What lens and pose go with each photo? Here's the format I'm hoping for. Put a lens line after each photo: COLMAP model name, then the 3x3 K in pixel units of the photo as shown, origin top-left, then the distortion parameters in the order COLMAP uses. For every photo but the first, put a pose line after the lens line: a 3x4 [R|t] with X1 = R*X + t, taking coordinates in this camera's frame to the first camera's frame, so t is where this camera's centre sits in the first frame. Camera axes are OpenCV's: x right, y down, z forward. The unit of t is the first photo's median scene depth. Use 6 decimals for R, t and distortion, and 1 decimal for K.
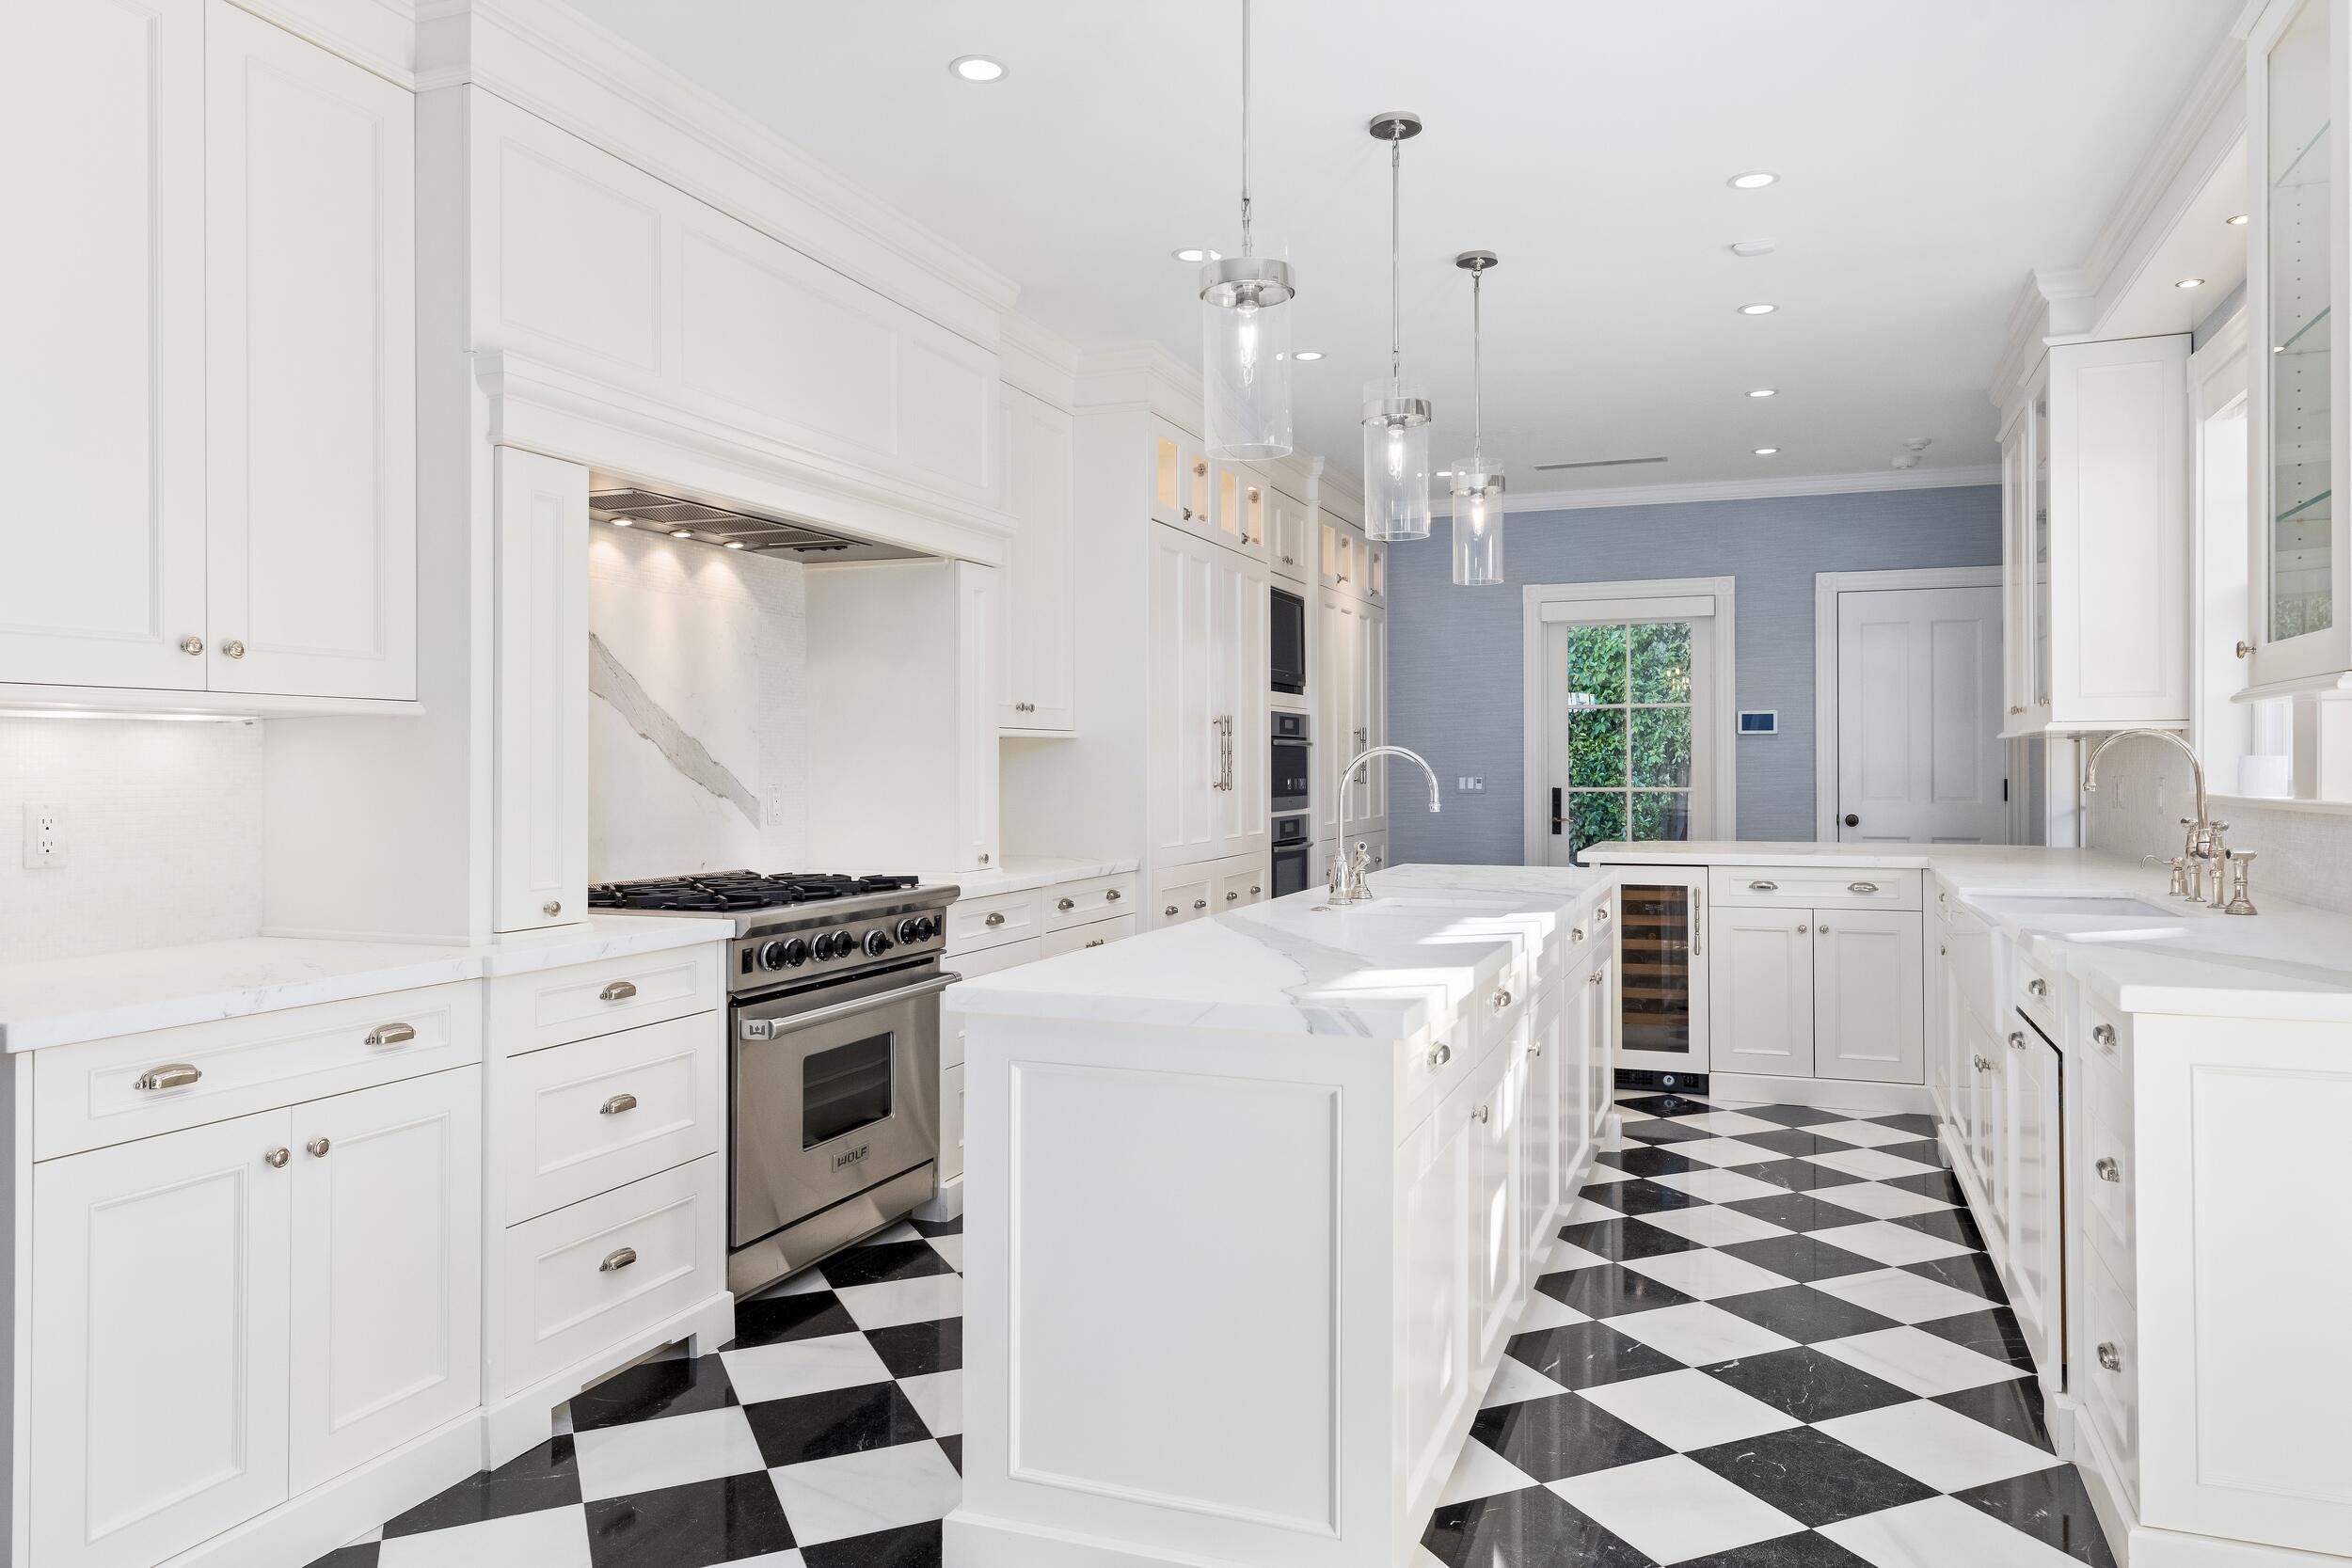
lens RADIAL K [[1589.1, 0, 1178.4], [0, 1589.1, 743.1], [0, 0, 1]] dist [0.027549, 0.000437]
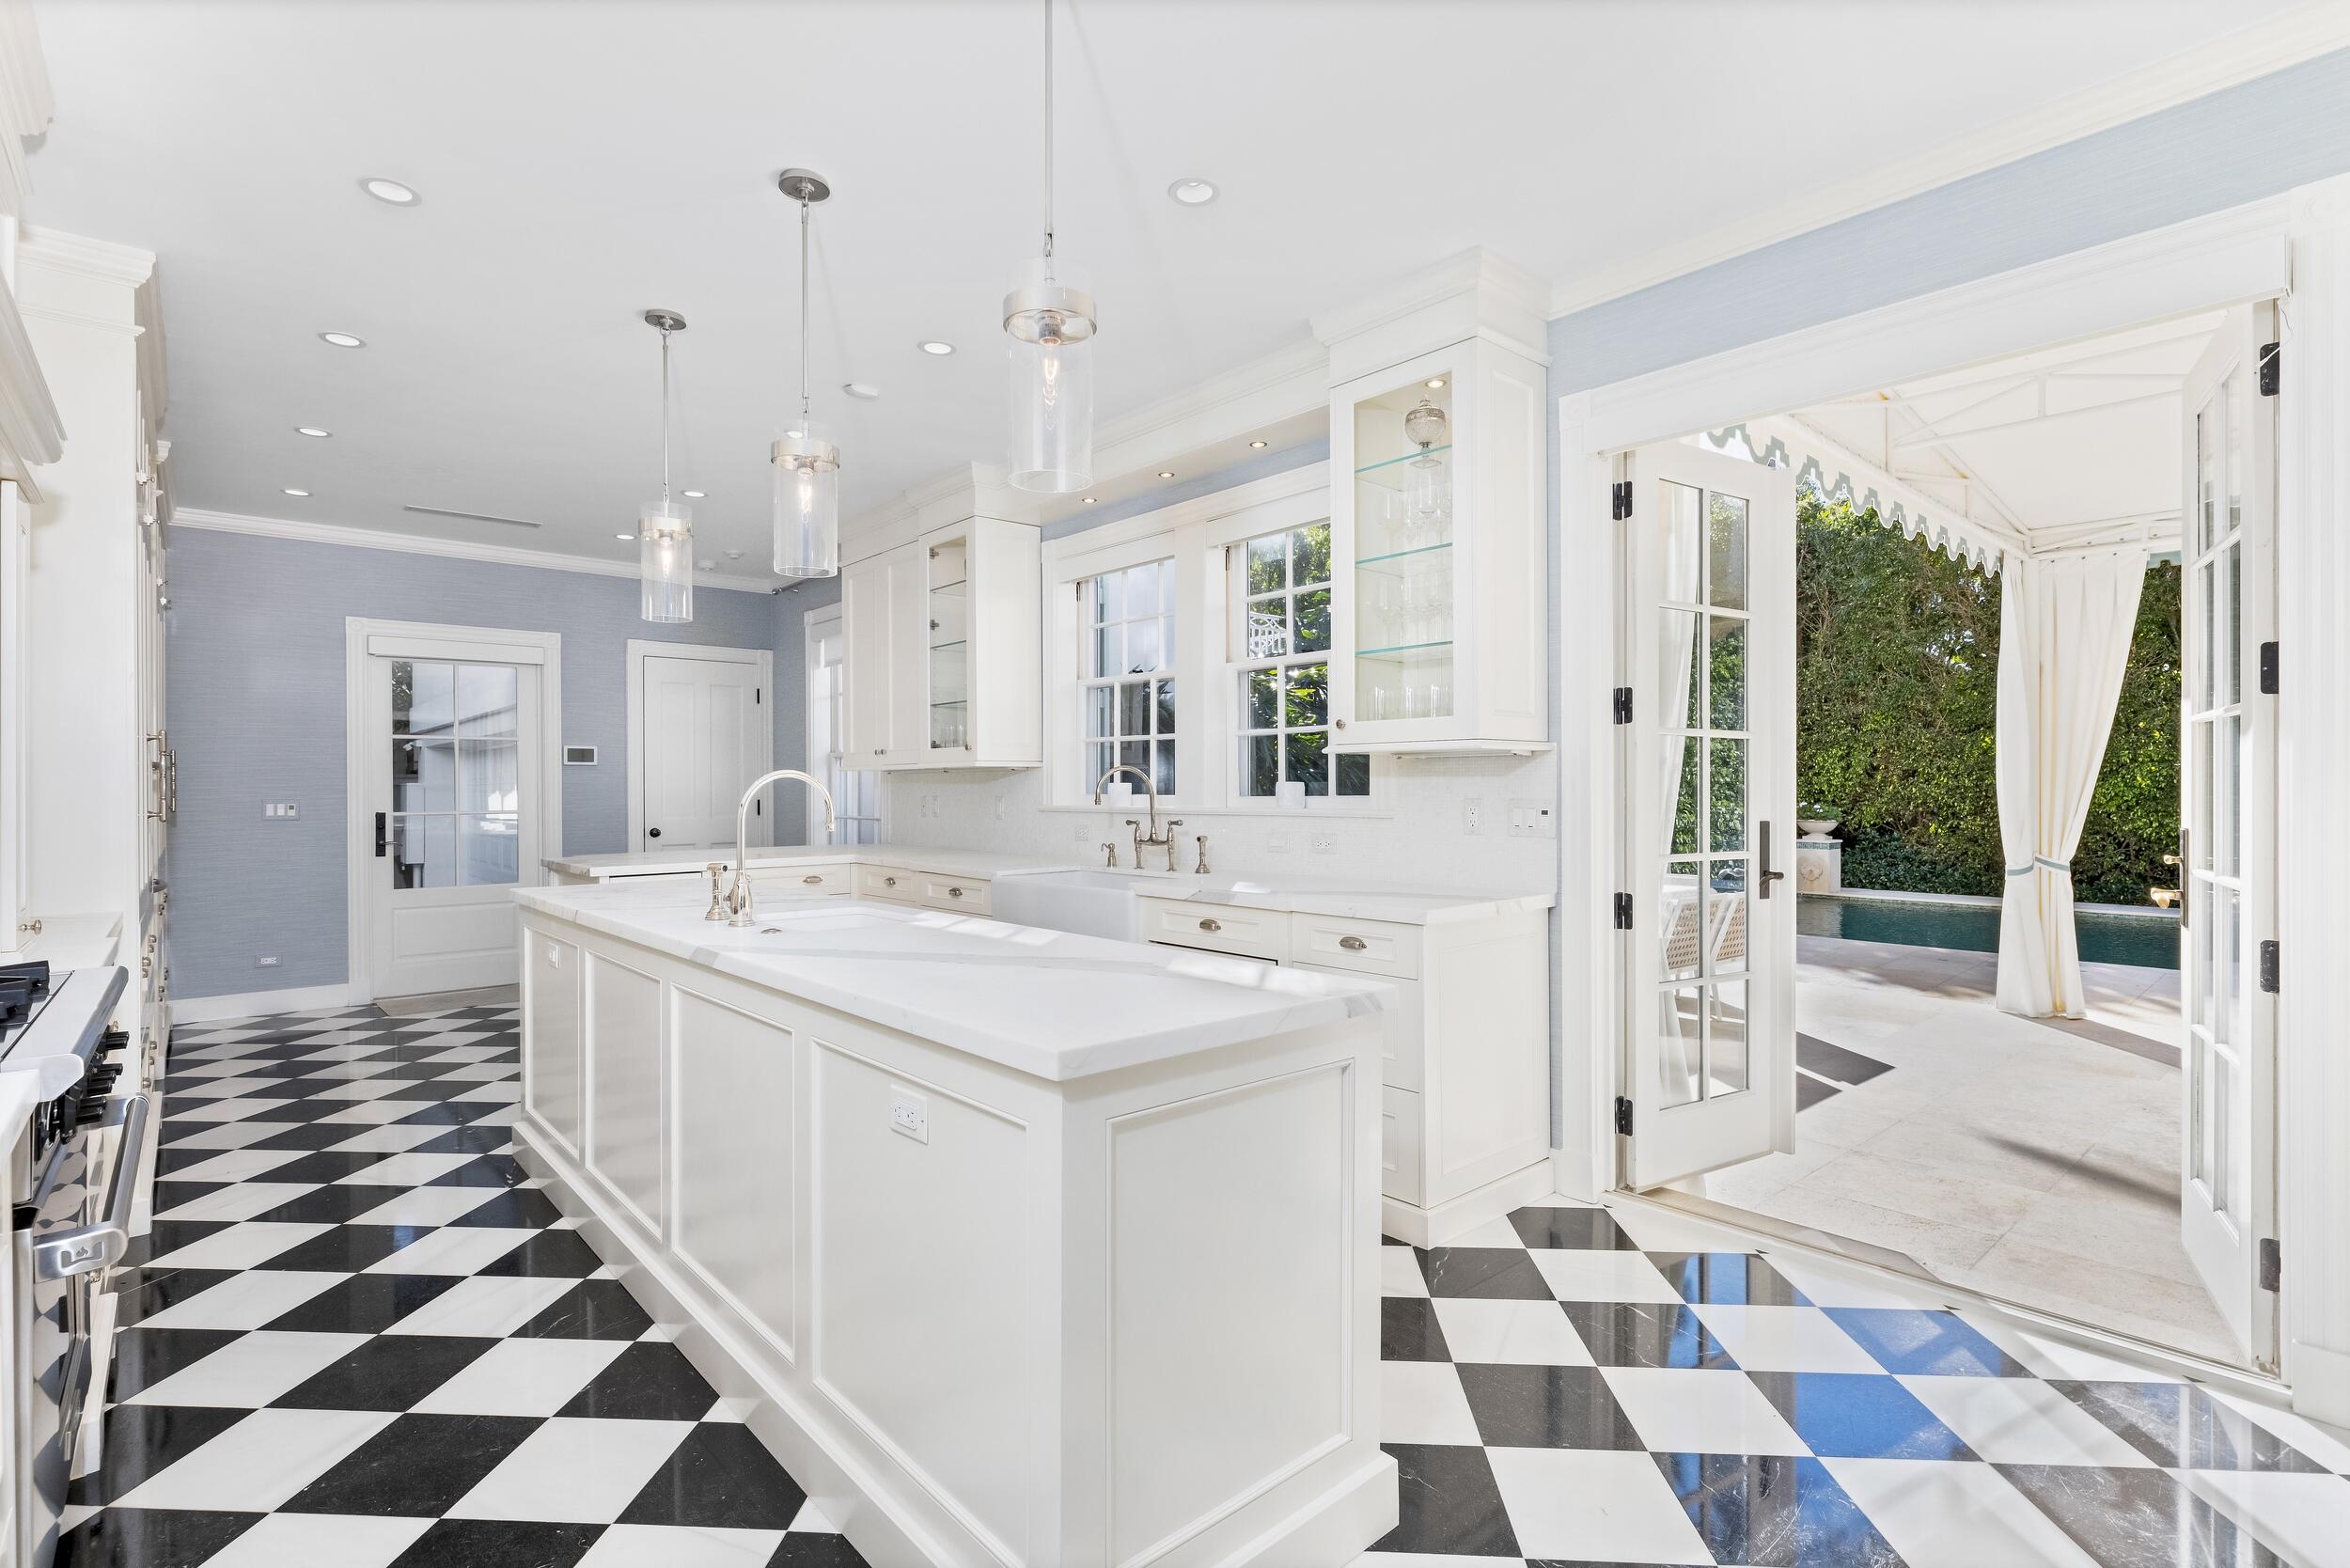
lens RADIAL K [[1111.0, 0, 1175.9], [0, 1111.0, 793.3], [0, 0, 1]] dist [-0.001835, -0.000029]
pose [[0.455544, -0.006075, 0.890192, -0.187338], [-0.008250, 0.999905, 0.011046, 0.002955], [-0.890175, -0.012376, 0.455451, 0.202713]]
